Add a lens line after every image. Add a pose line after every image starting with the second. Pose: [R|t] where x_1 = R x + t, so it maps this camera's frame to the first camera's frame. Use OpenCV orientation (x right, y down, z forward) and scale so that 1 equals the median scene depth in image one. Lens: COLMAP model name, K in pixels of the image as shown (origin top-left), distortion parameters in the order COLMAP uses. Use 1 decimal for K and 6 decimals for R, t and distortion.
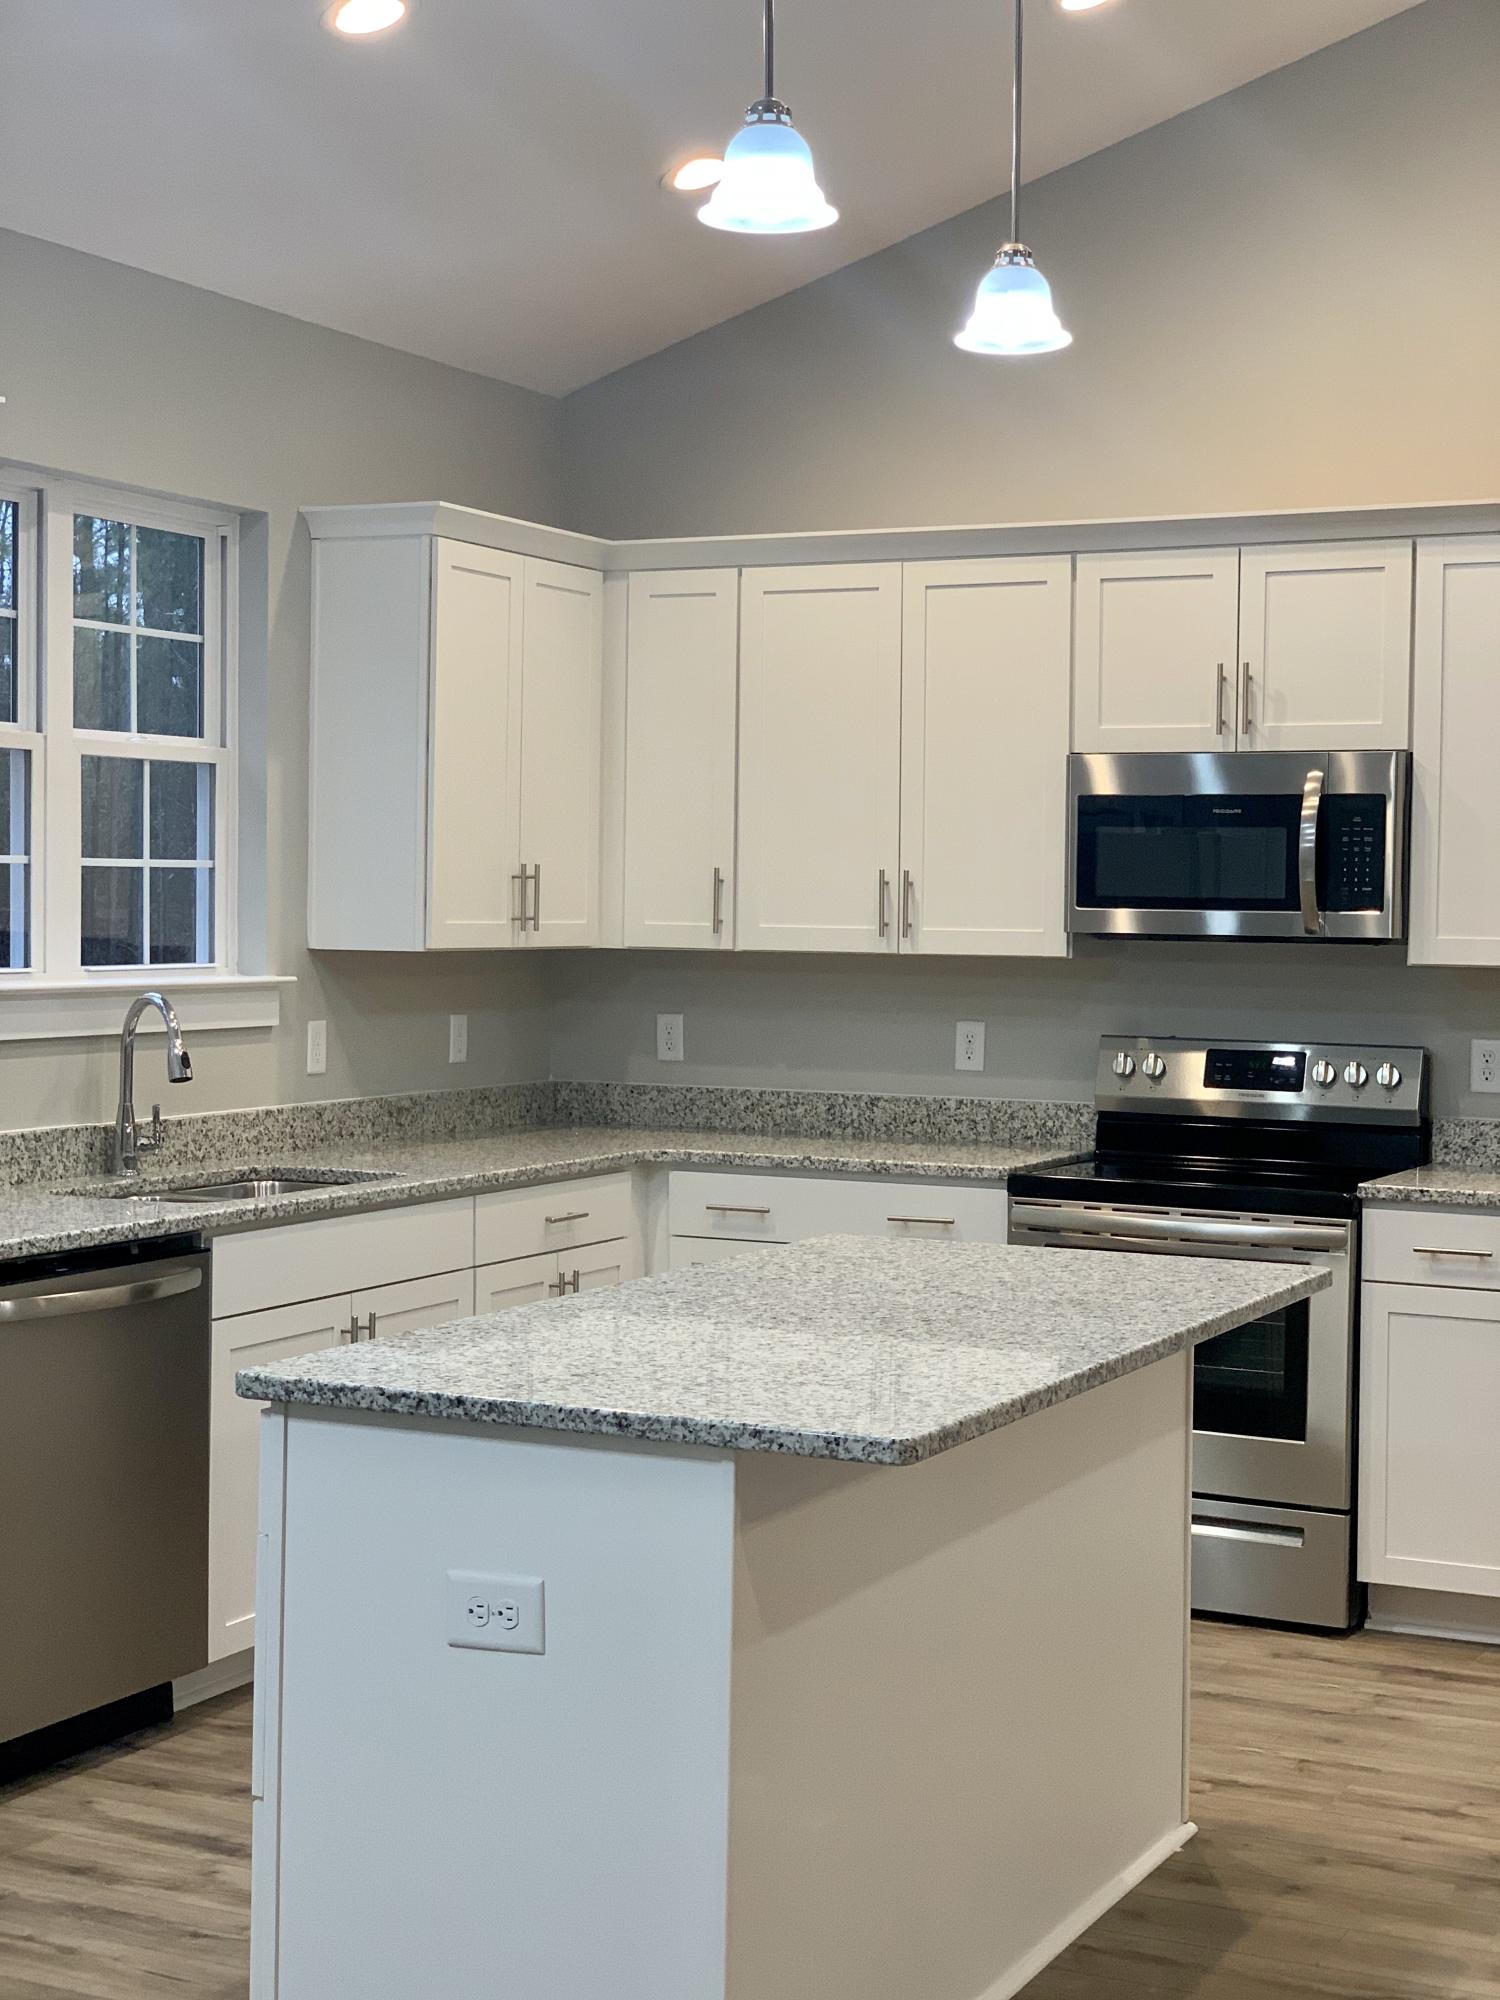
lens RADIAL K [[2982.6, 0, 751.8], [0, 2982.6, 997.8], [0, 0, 1]] dist [0.008829, 0.017969]
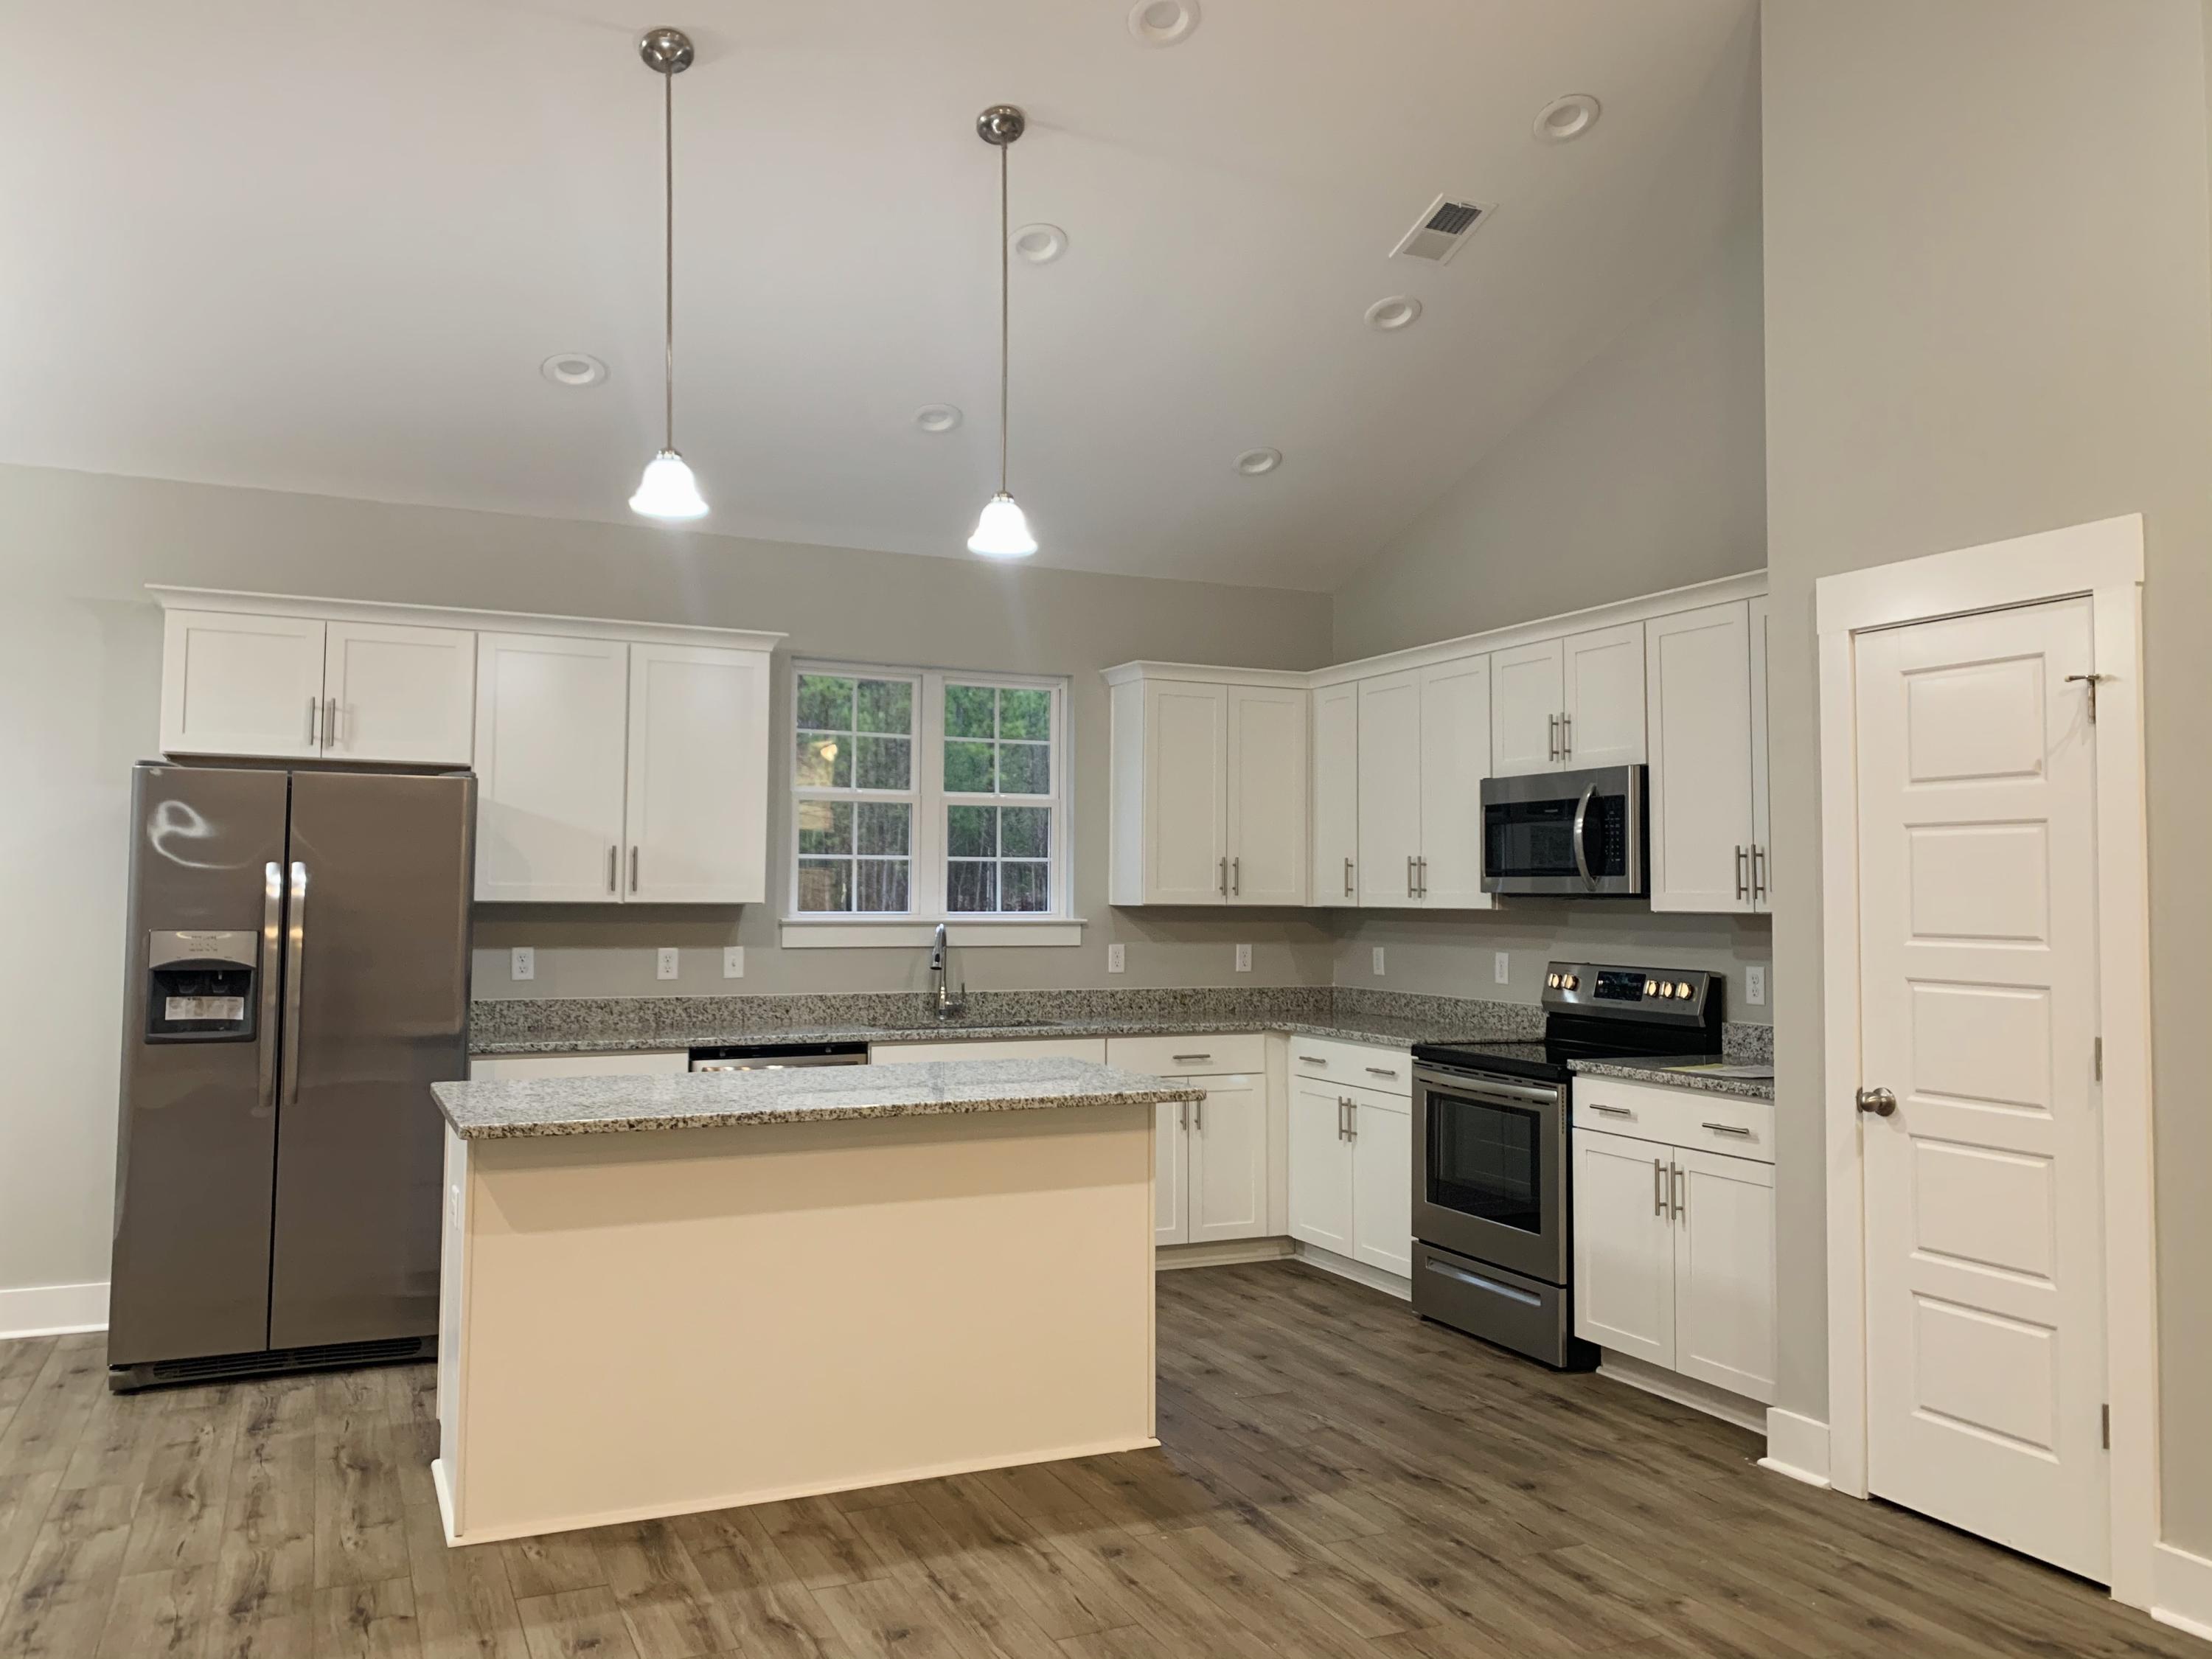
lens RADIAL K [[1692.5, 0, 1100.5], [0, 1692.5, 812.7], [0, 0, 1]] dist [0.037068, -0.029303]
pose [[0.770786, -0.038404, -0.635935, 0.539133], [-0.017562, 0.996521, -0.081466, 0.012674], [0.636852, 0.073961, 0.767431, 0.192864]]
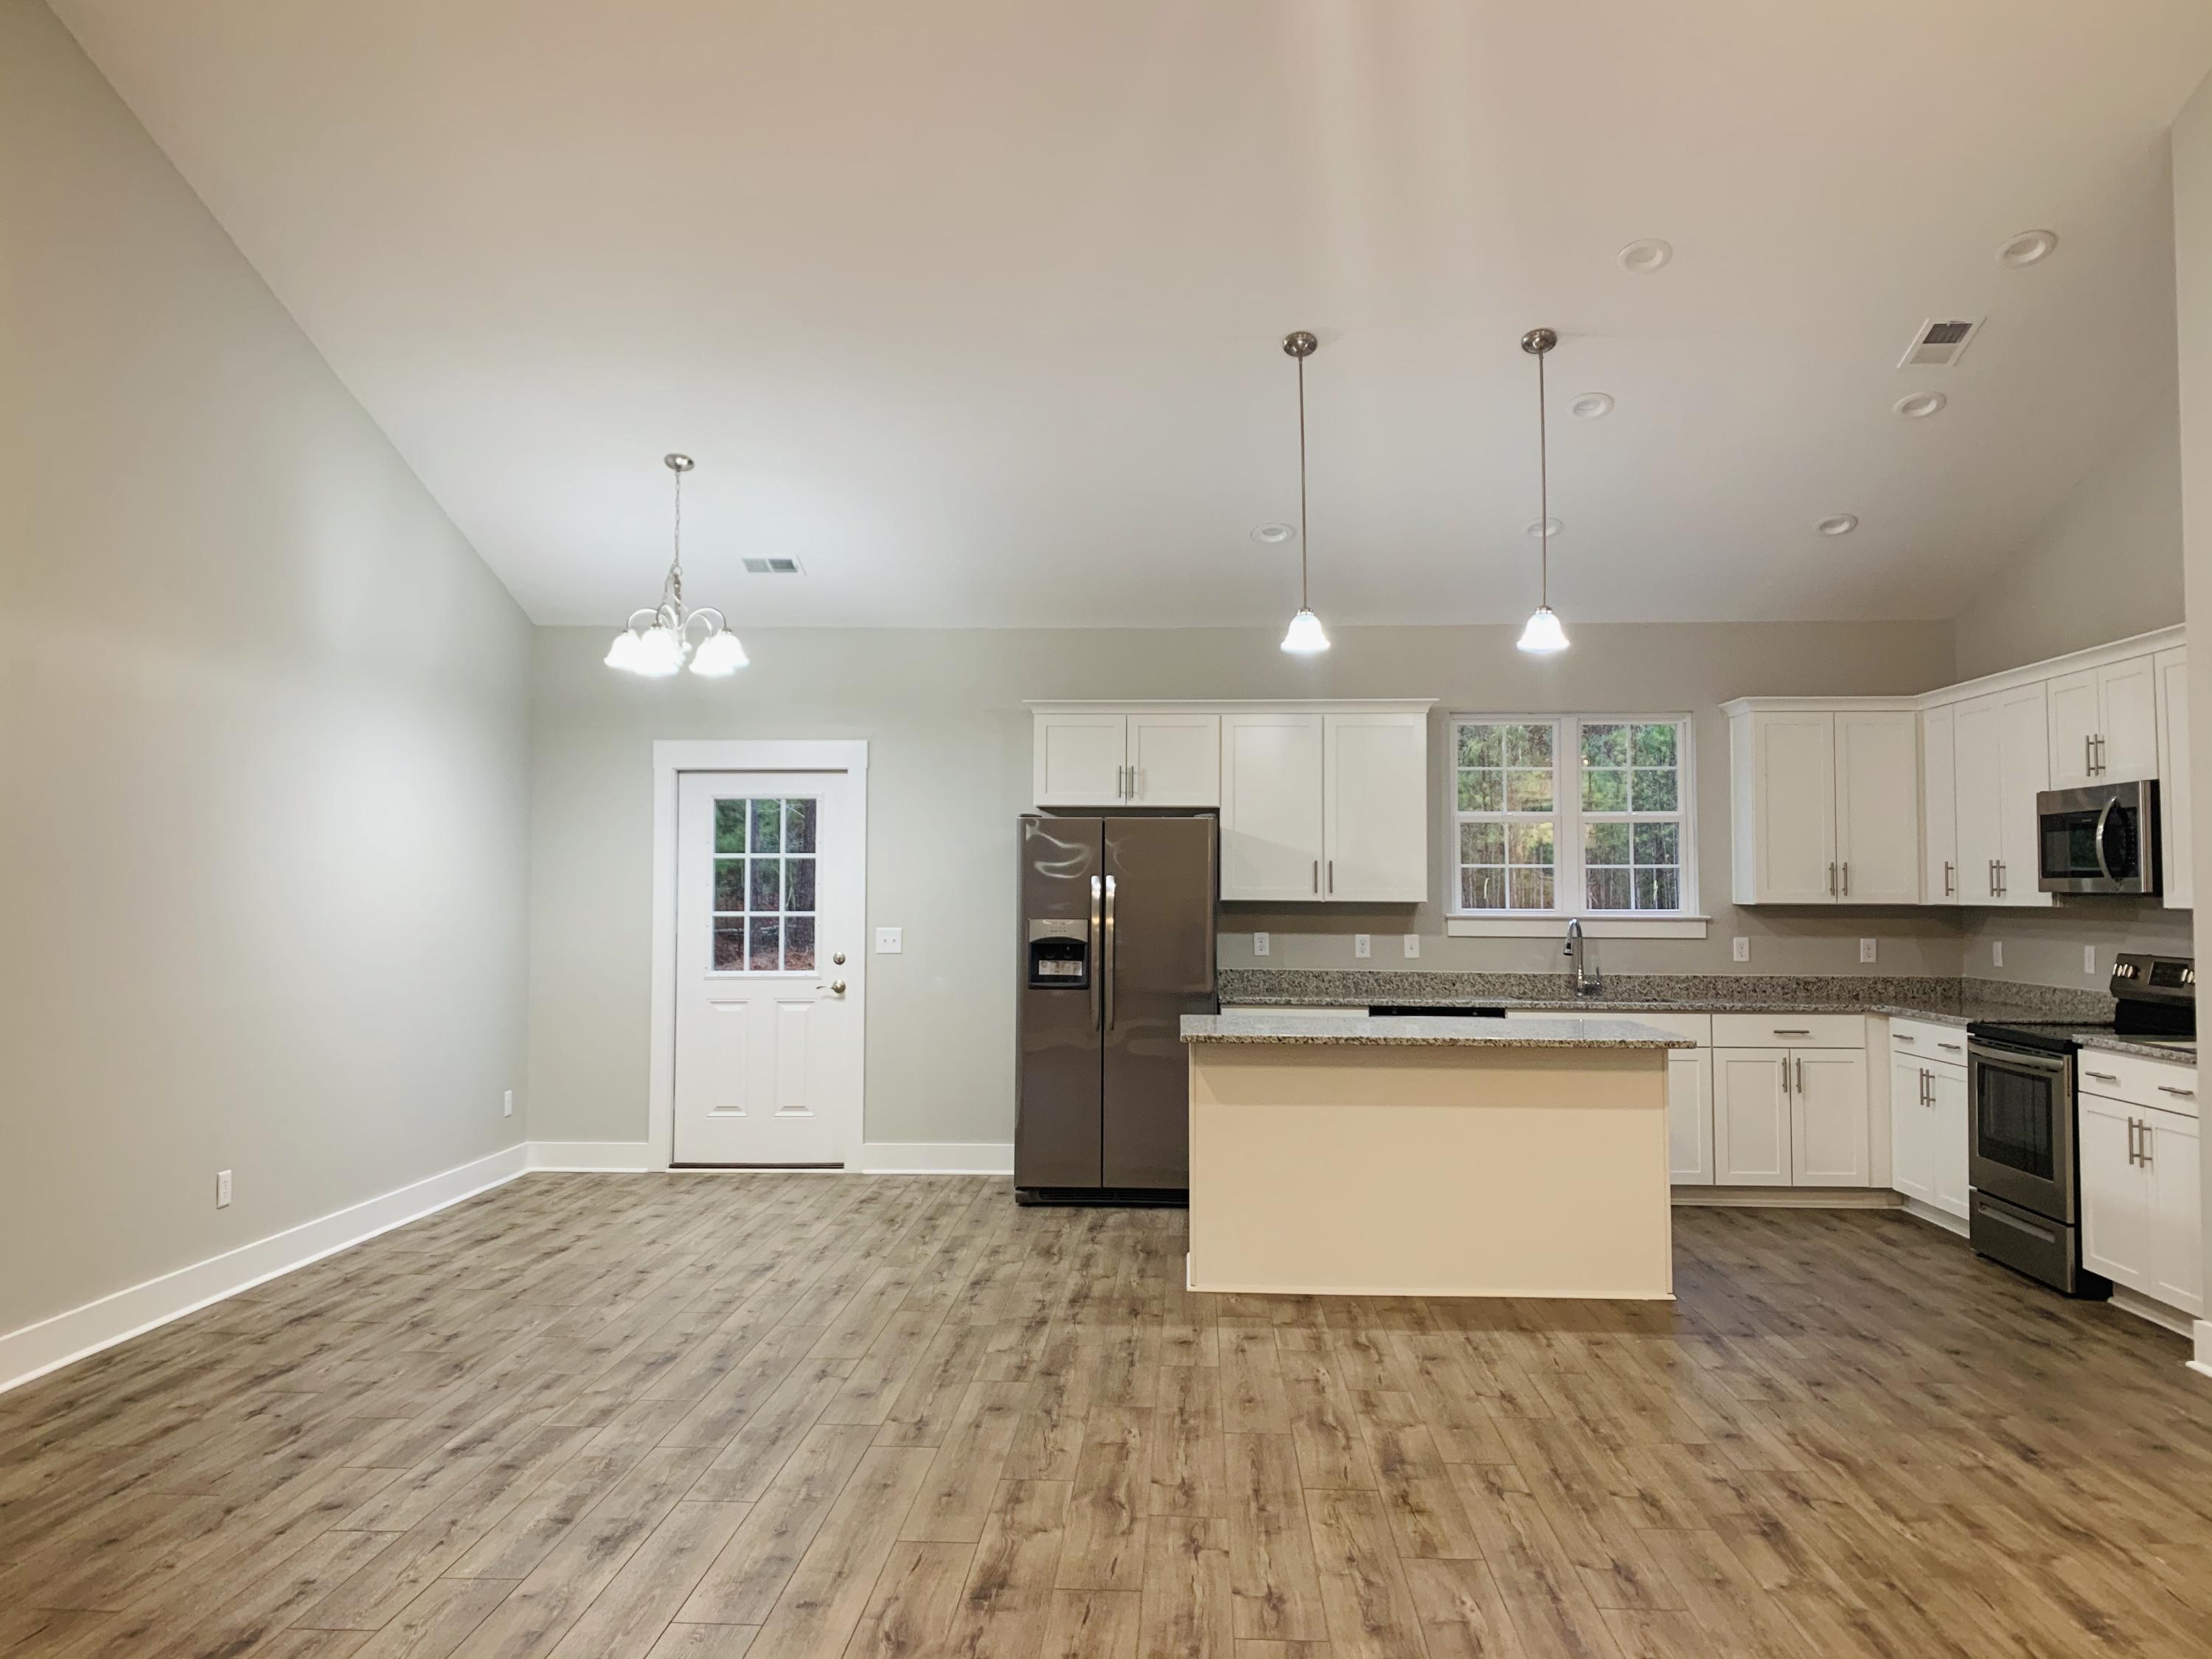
lens RADIAL K [[1692.5, 0, 1100.5], [0, 1692.5, 812.7], [0, 0, 1]] dist [0.037068, -0.029303]
pose [[0.382659, -0.053955, -0.922313, 0.868620], [-0.026970, 0.997216, -0.069526, 0.017541], [0.923496, 0.051479, 0.380138, 0.093230]]
